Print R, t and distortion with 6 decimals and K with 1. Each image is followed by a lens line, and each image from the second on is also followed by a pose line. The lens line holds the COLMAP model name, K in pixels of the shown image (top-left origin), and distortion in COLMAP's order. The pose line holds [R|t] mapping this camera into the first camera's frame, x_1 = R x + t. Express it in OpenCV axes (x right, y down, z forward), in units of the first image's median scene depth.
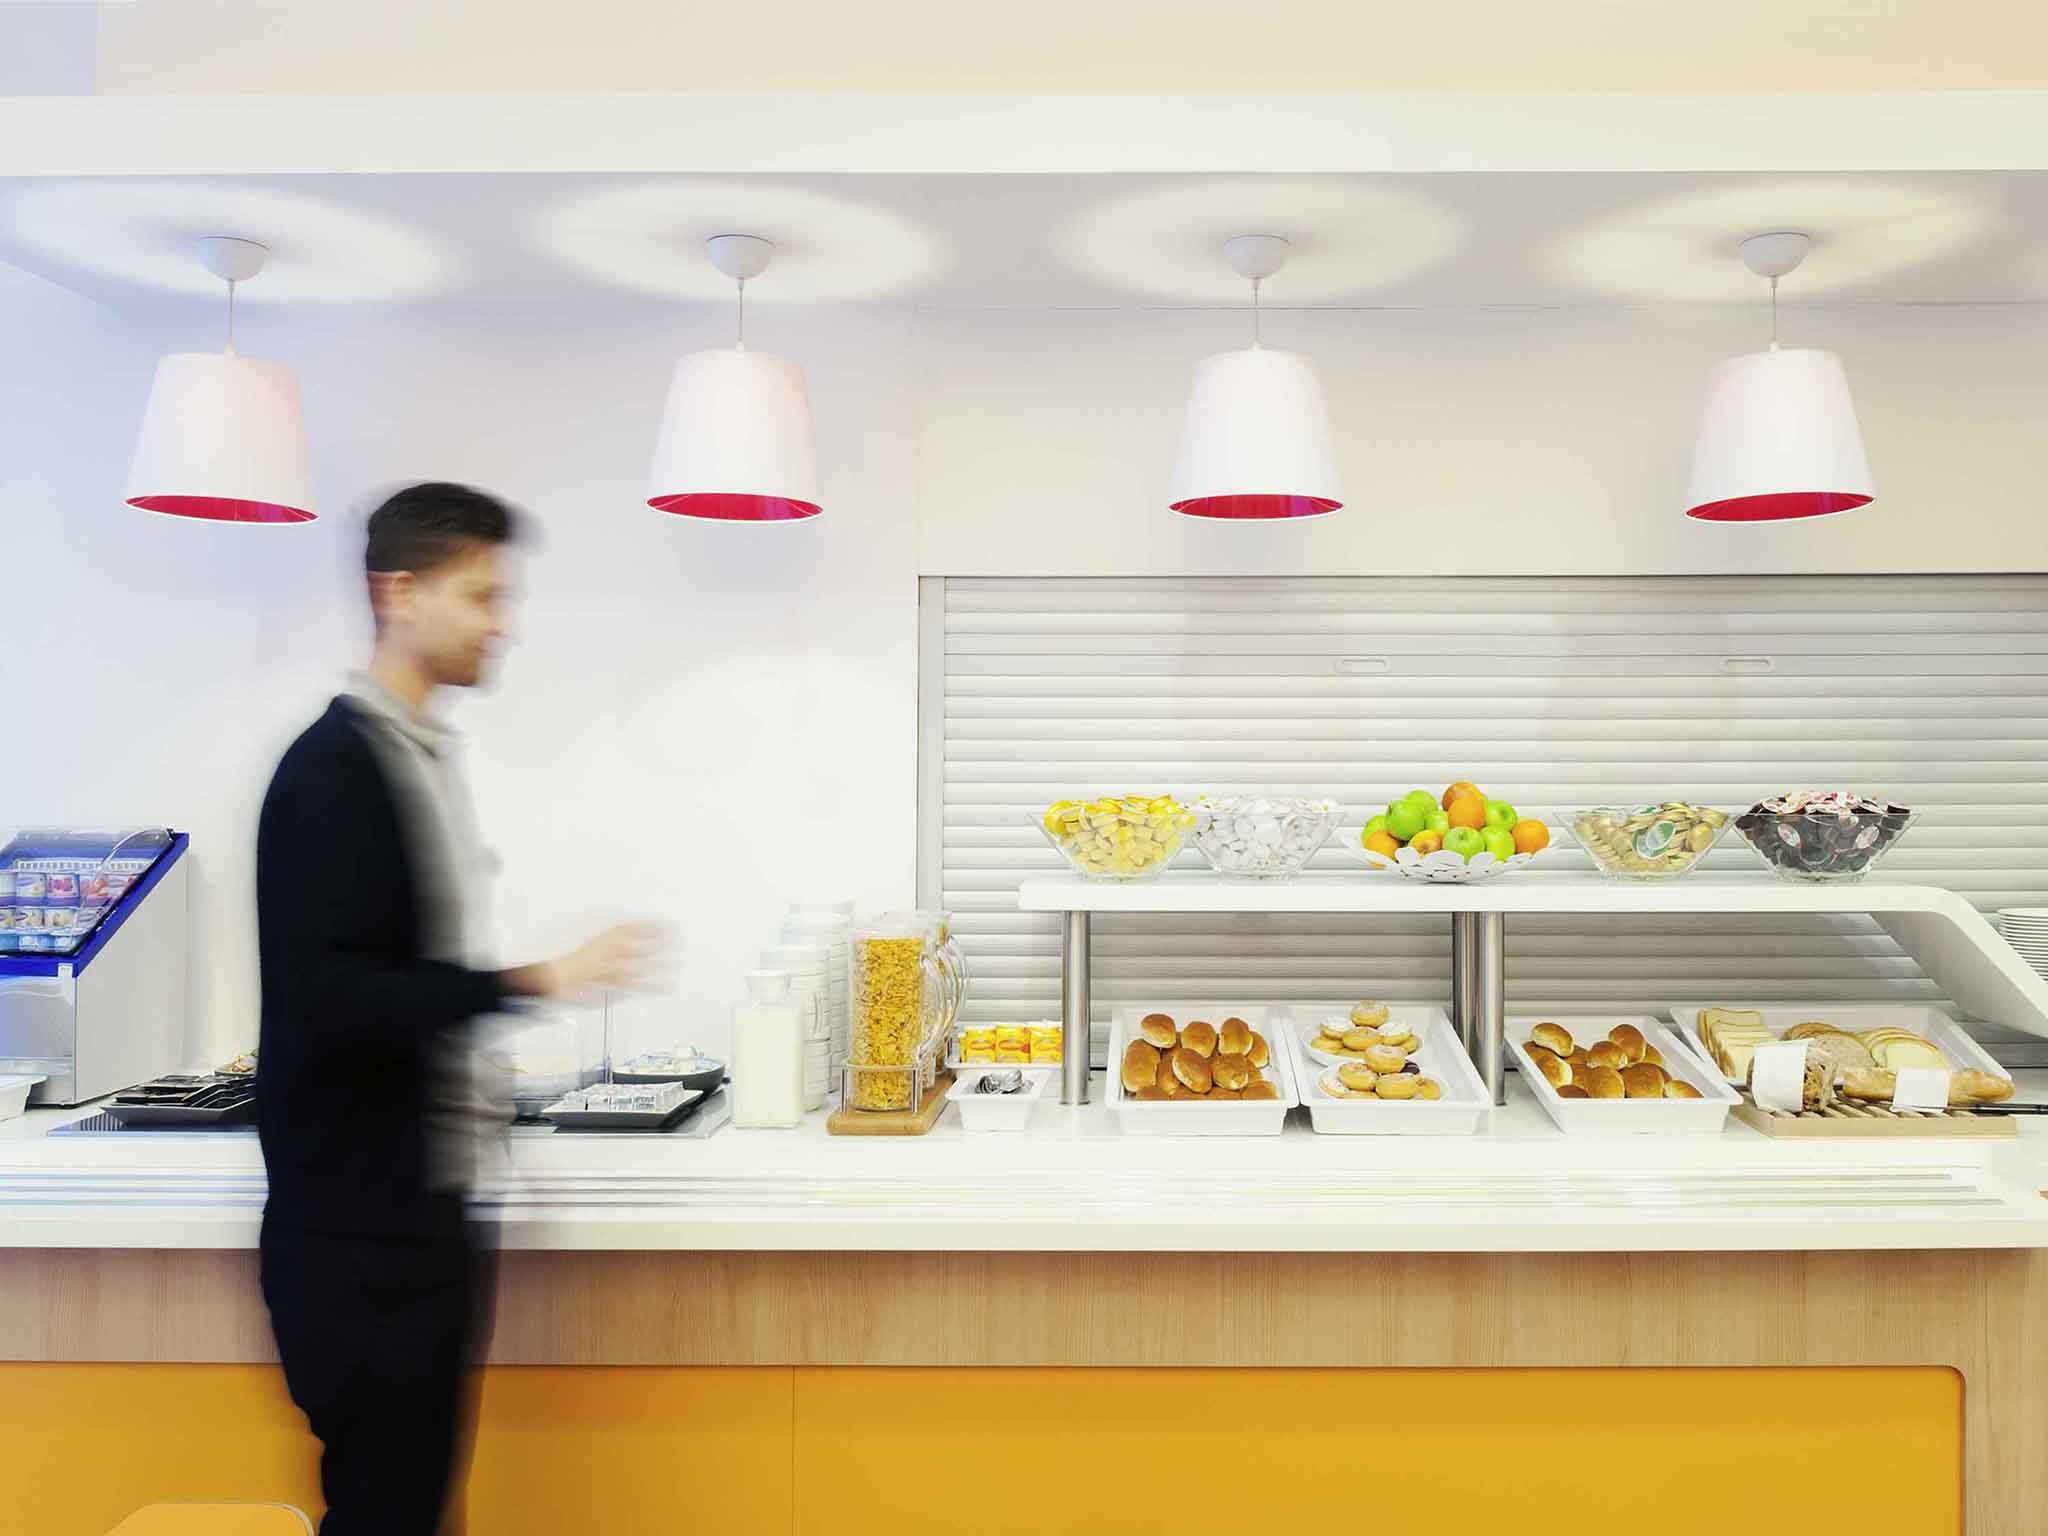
lens RADIAL K [[1955.6, 0, 1025.9], [0, 1955.6, 758.8], [0, 0, 1]] dist [-0.000381, 0.000000]
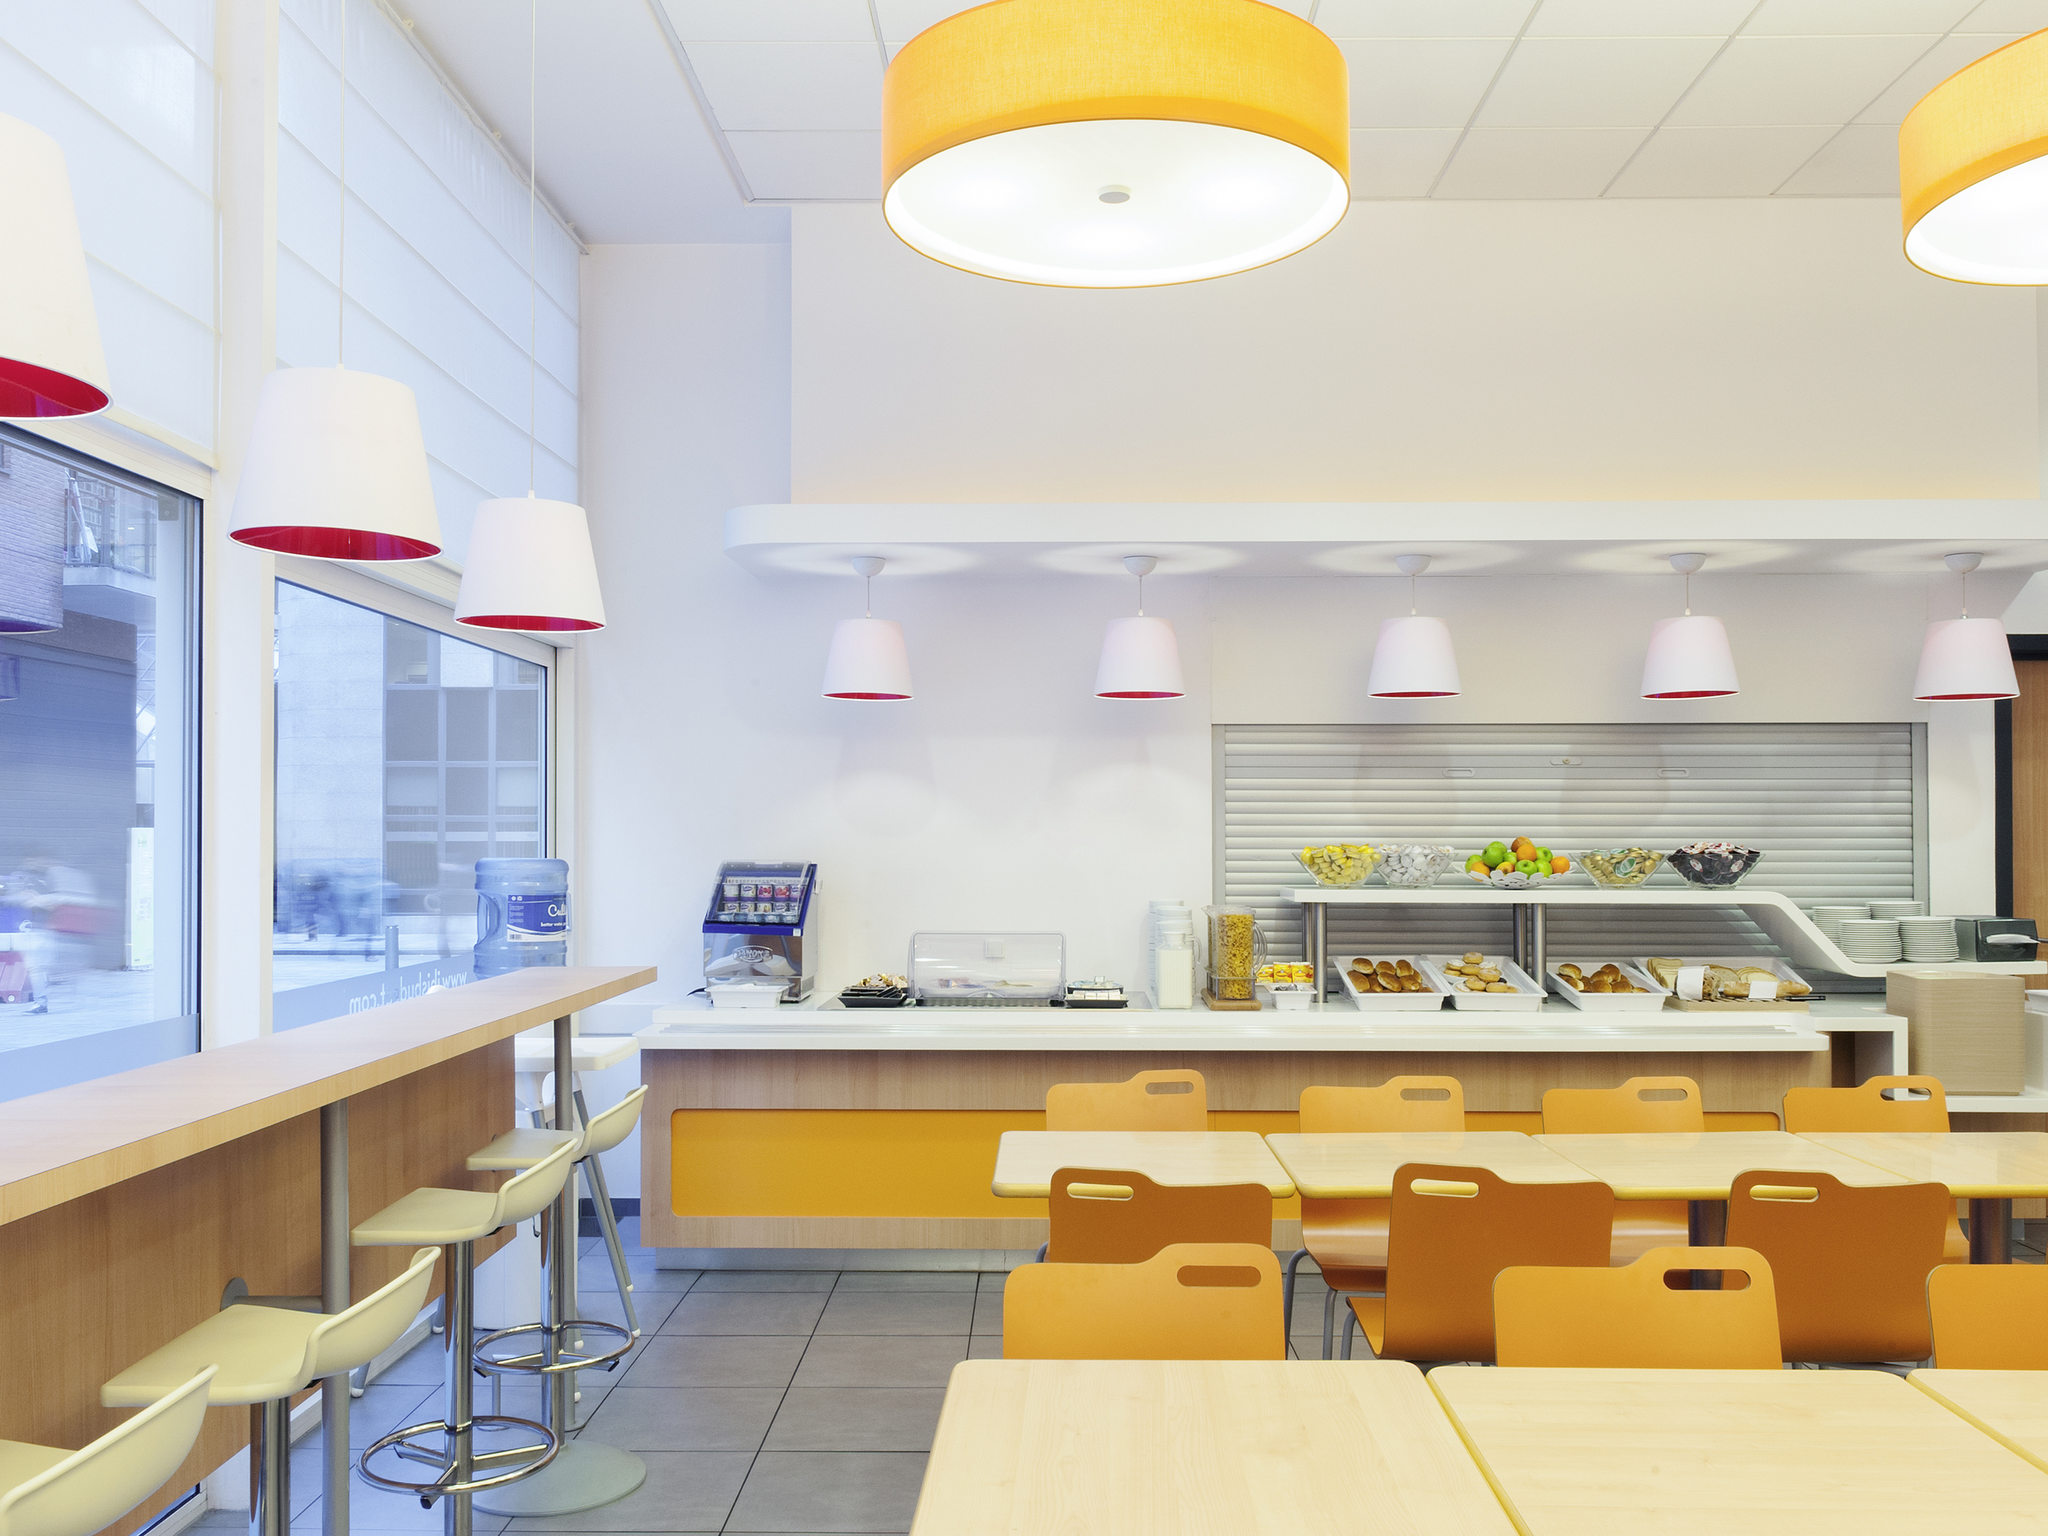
lens RADIAL K [[1549.0, 0, 1021.3], [0, 1549.0, 785.8], [0, 0, 1]] dist [0.003230, 0.006760]
pose [[0.998760, 0.000580, -0.049783, -0.196676], [-0.001727, 0.999734, -0.023001, -0.002768], [0.049757, 0.023059, 0.998495, -0.557176]]
